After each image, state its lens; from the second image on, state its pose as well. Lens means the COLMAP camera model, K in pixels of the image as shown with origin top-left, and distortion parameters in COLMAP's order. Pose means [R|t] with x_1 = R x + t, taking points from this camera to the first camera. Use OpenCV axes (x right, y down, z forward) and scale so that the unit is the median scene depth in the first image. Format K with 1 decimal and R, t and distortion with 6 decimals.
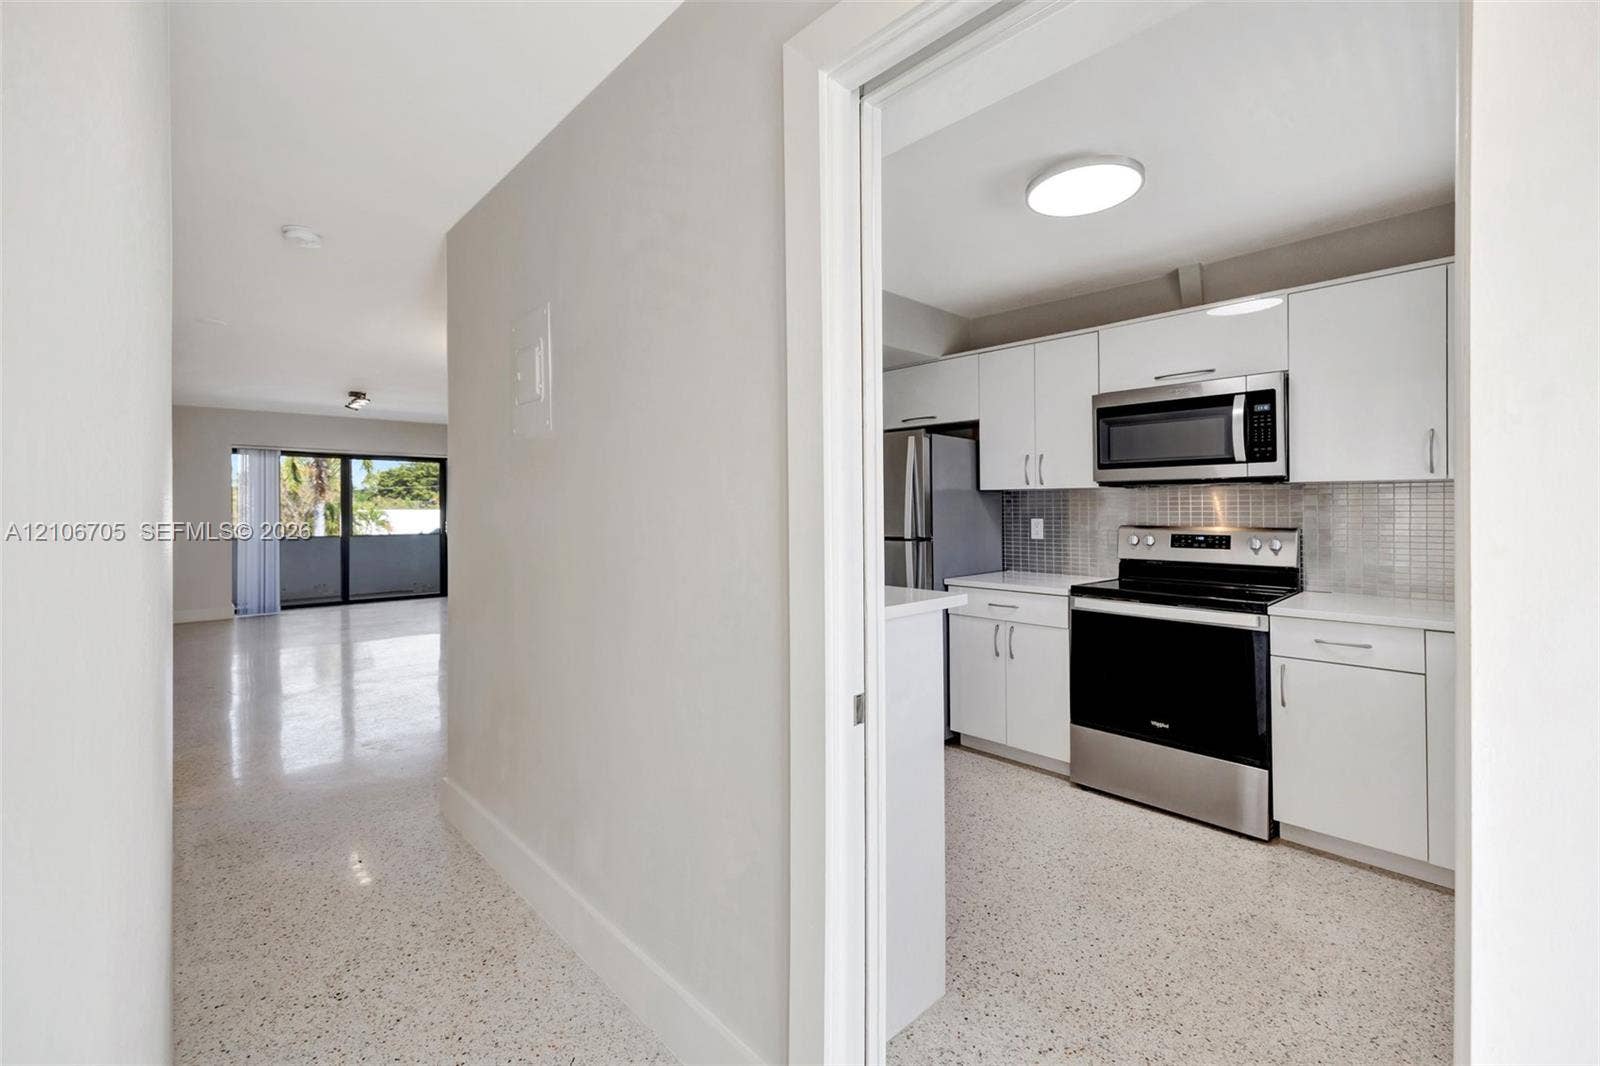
lens RADIAL K [[675.2, 0, 792.4], [0, 675.2, 519.9], [0, 0, 1]] dist [-0.001292, -0.000089]
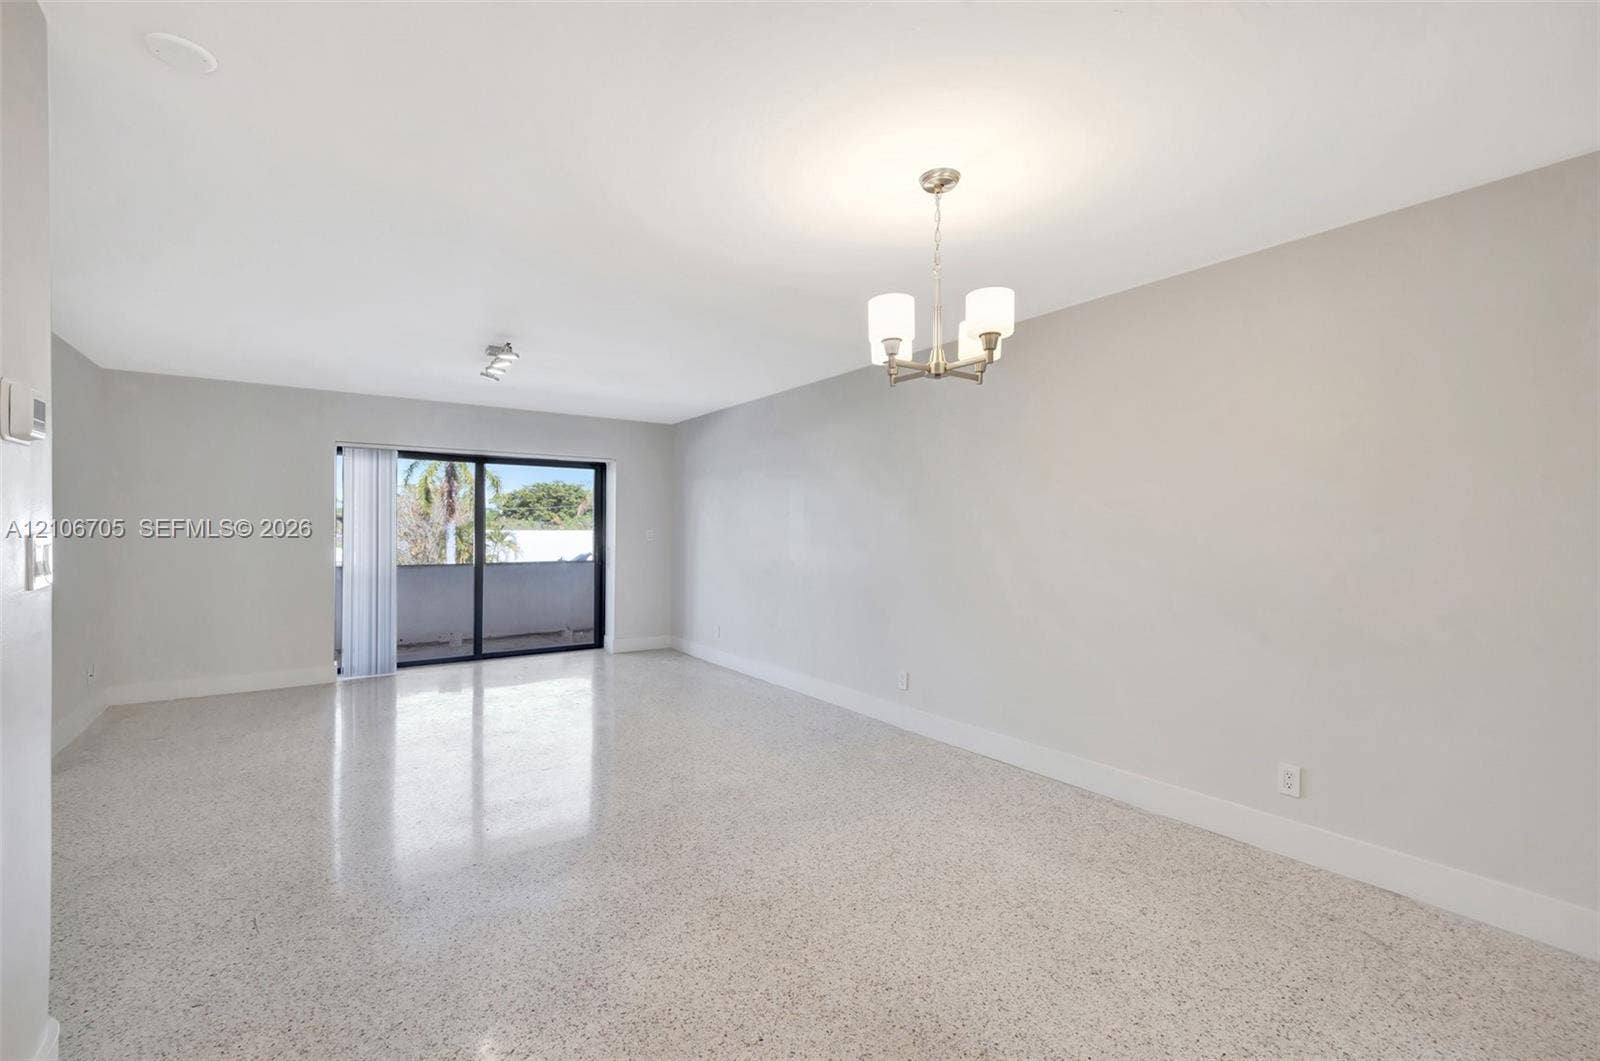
lens RADIAL K [[687.8, 0, 795.1], [0, 687.8, 537.3], [0, 0, 1]] dist [0.000684, -0.000145]
pose [[0.989055, 0.003859, -0.147498, -0.167759], [-0.004700, 0.999975, -0.005352, -0.005259], [0.147473, 0.005987, 0.989048, 0.245943]]
